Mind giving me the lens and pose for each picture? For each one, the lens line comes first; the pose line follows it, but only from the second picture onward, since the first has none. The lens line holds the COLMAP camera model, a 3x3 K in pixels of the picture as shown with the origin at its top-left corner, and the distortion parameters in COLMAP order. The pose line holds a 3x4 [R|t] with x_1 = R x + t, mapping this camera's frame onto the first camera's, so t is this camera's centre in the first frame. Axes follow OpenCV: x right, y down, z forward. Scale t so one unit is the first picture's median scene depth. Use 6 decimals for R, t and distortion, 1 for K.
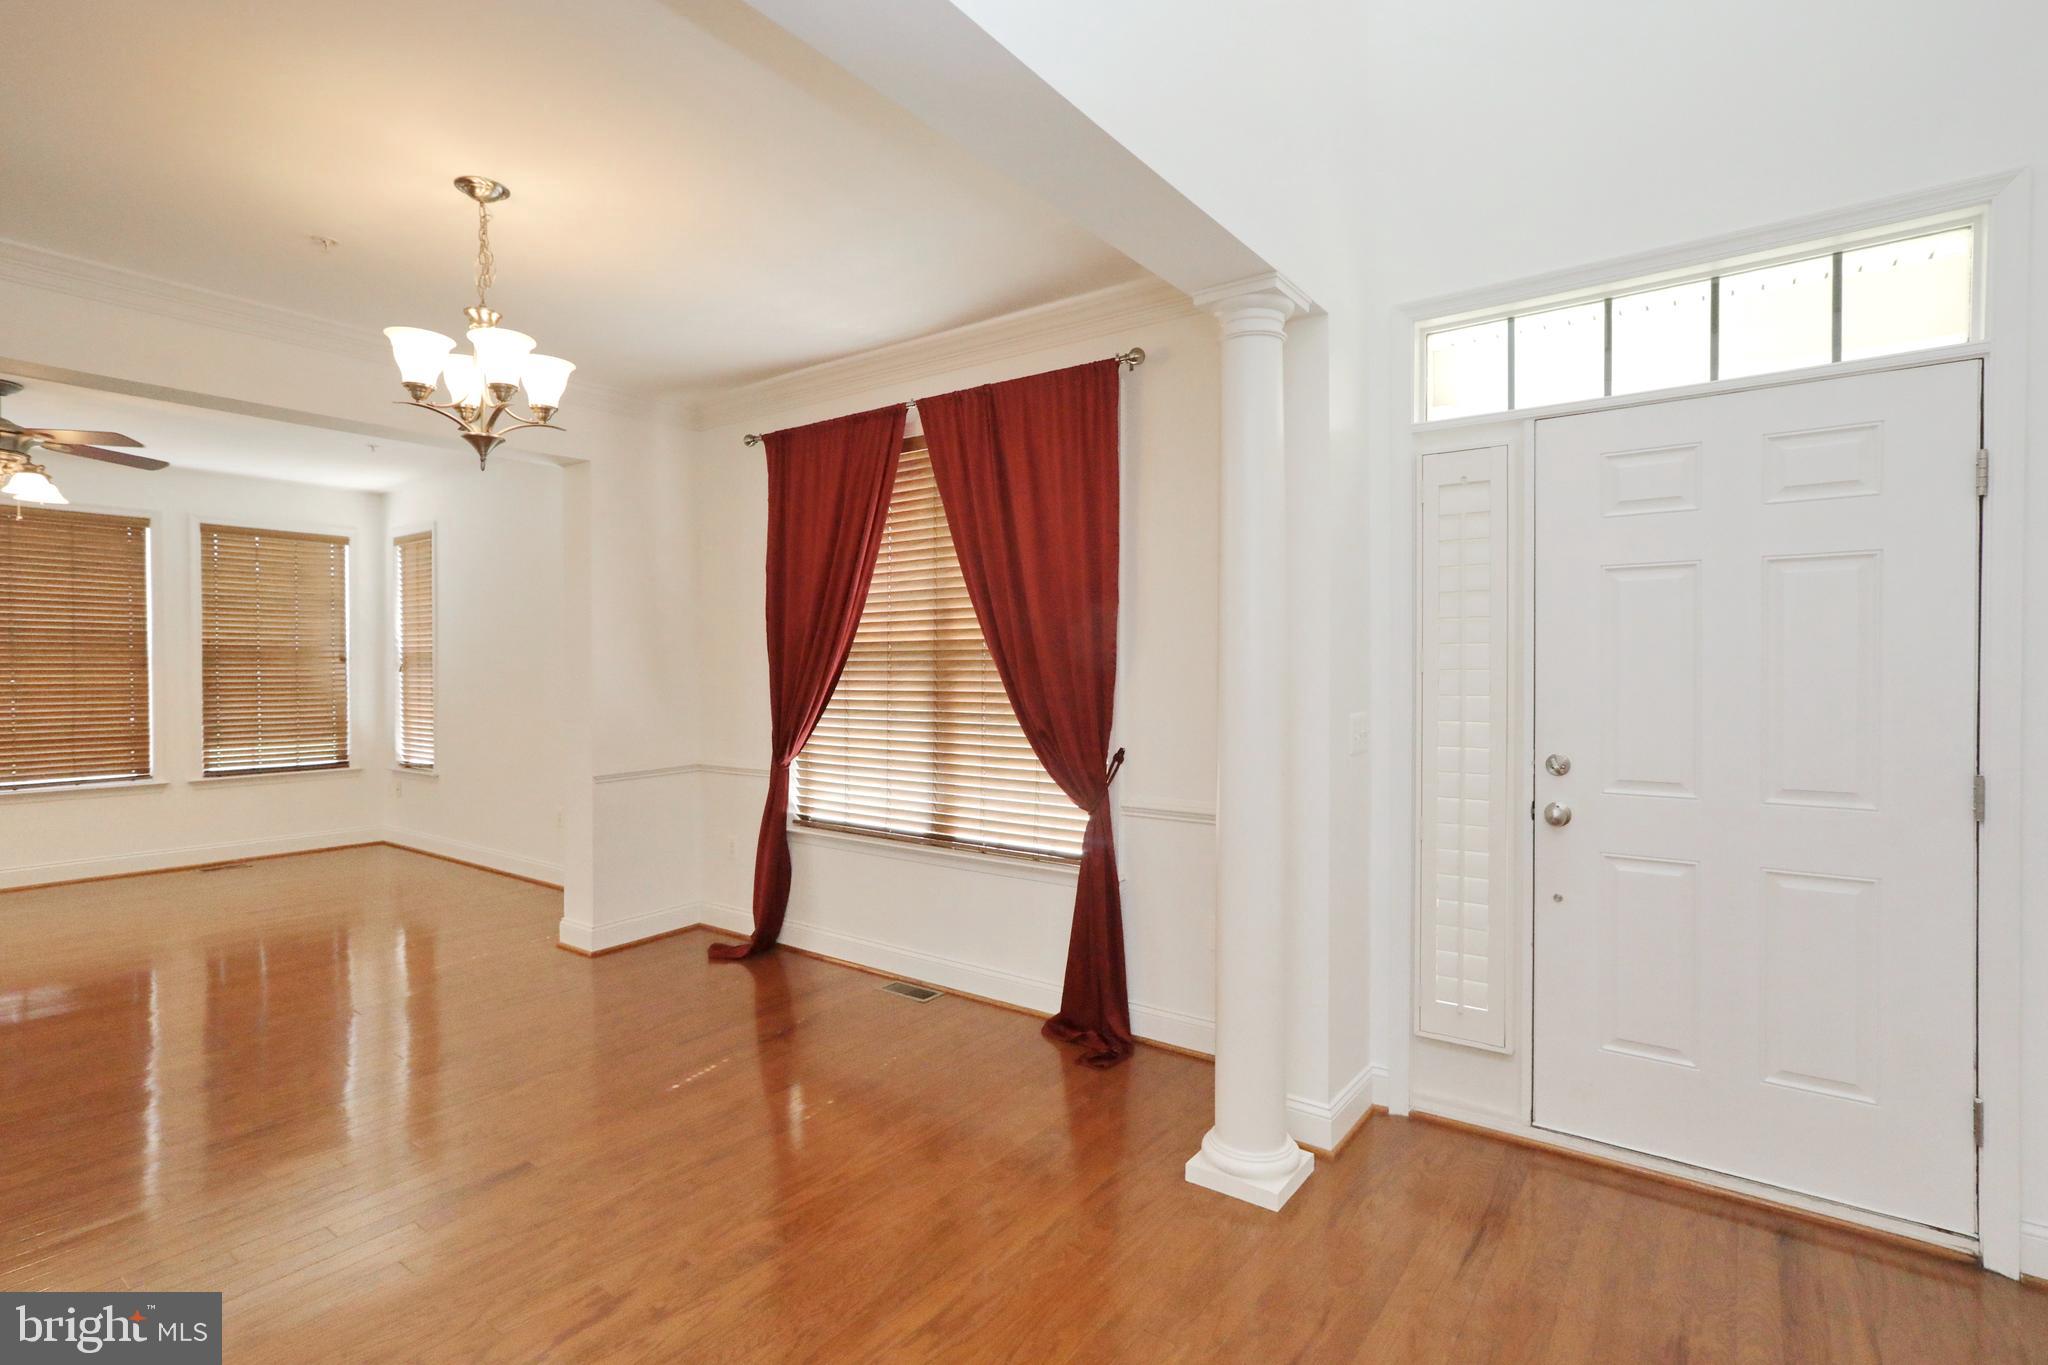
lens RADIAL K [[974.9, 0, 1020.1], [0, 974.9, 675.5], [0, 0, 1]] dist [-0.000918, 0.003120]
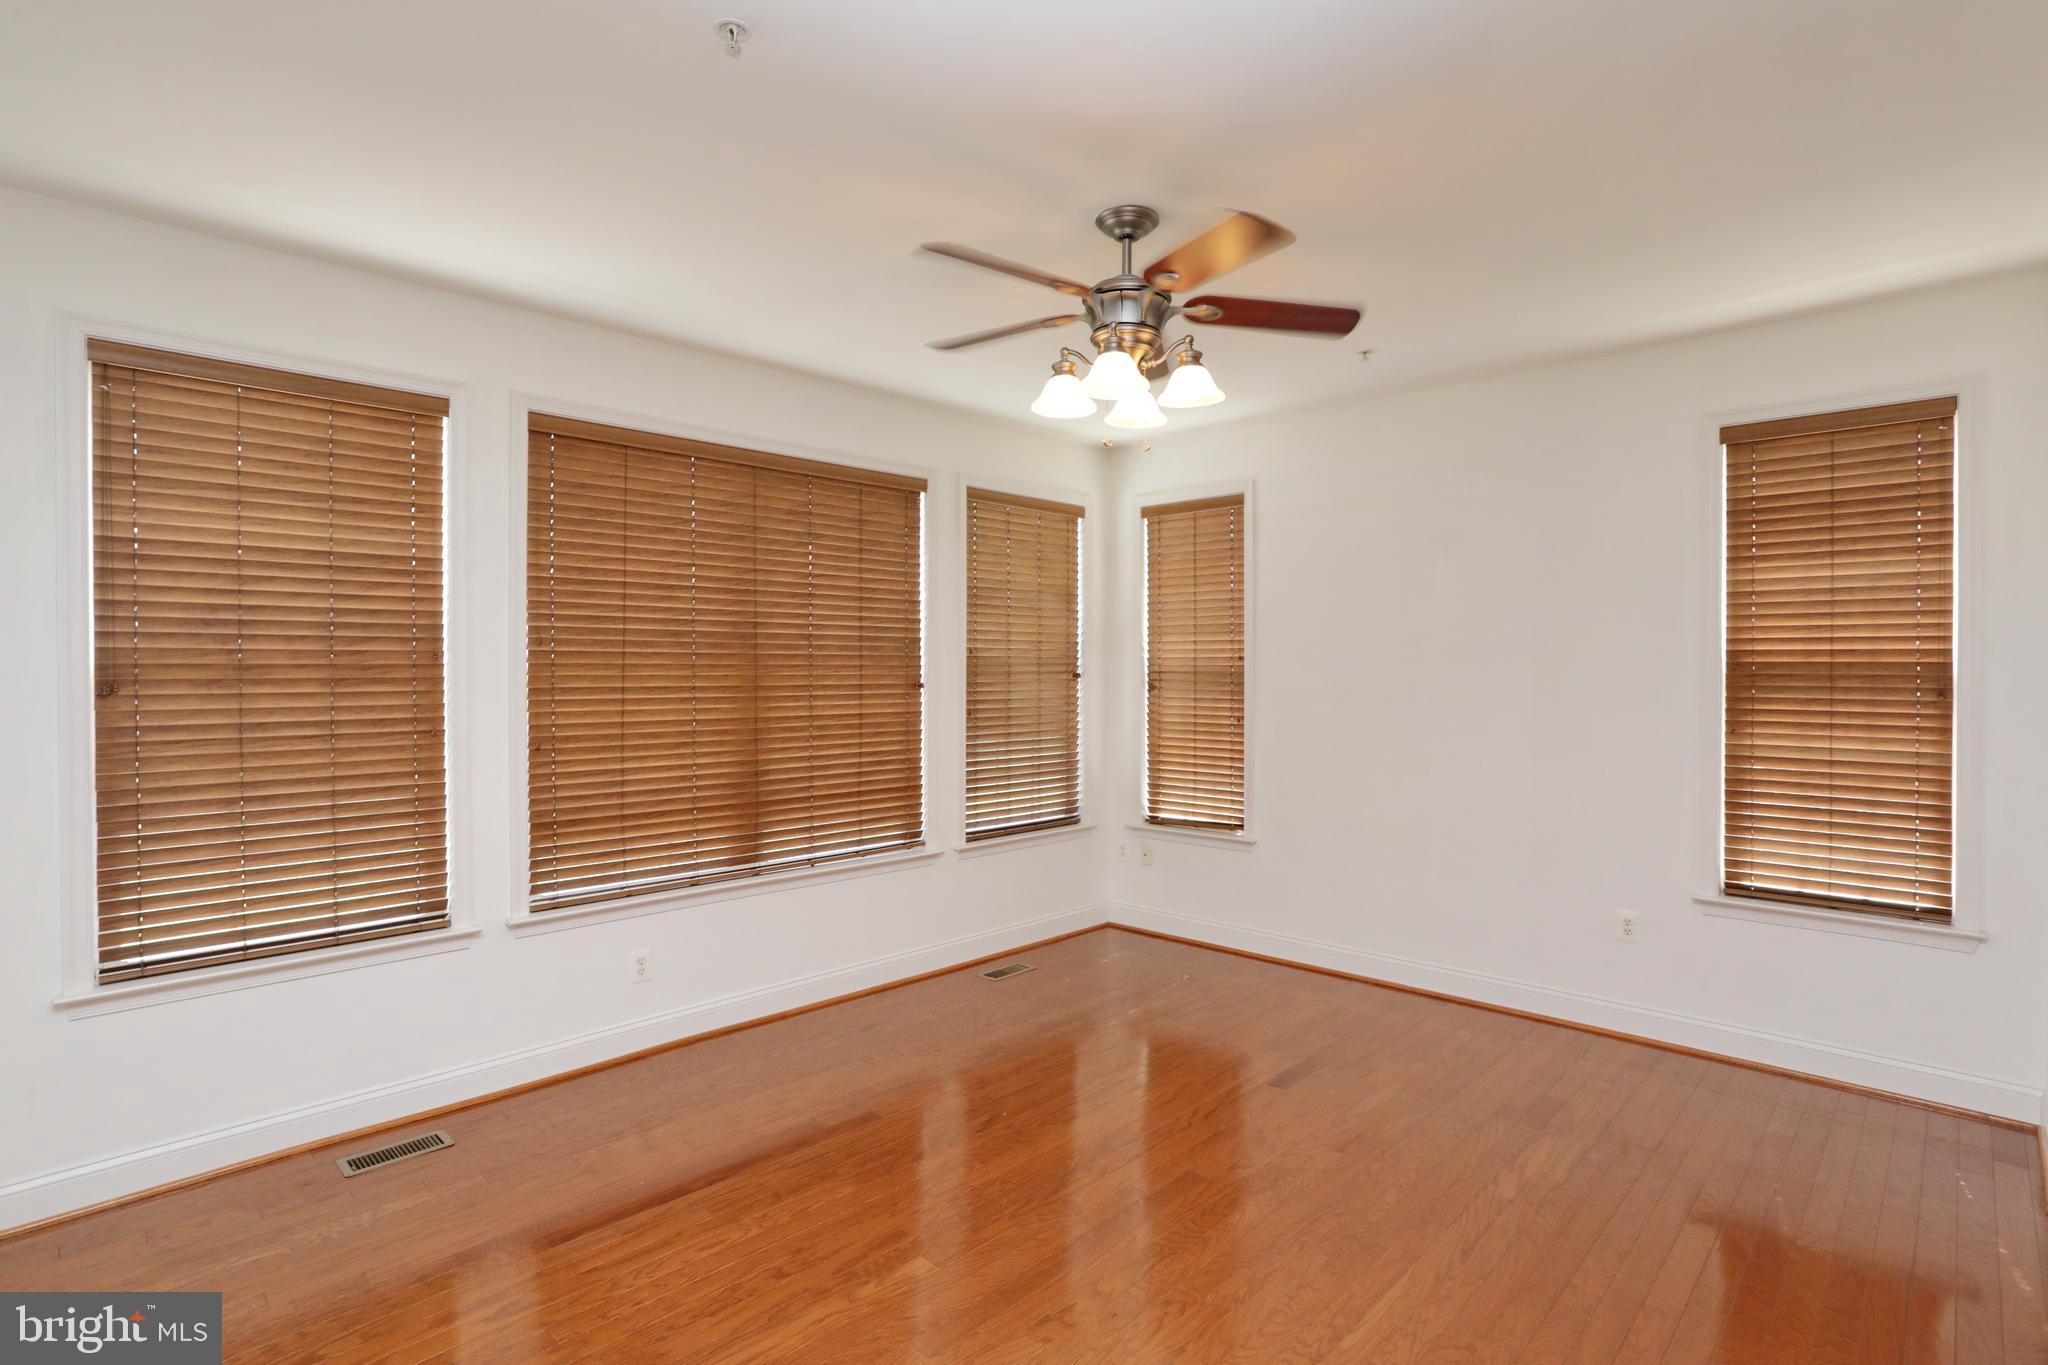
lens RADIAL K [[958.7, 0, 956.4], [0, 958.7, 668.7], [0, 0, 1]] dist [0.001278, 0.002048]
pose [[0.986154, 0.000338, -0.165833, -0.729586], [-0.001756, 0.999963, -0.008402, -0.016404], [0.165824, 0.008577, 0.986118, 0.302793]]
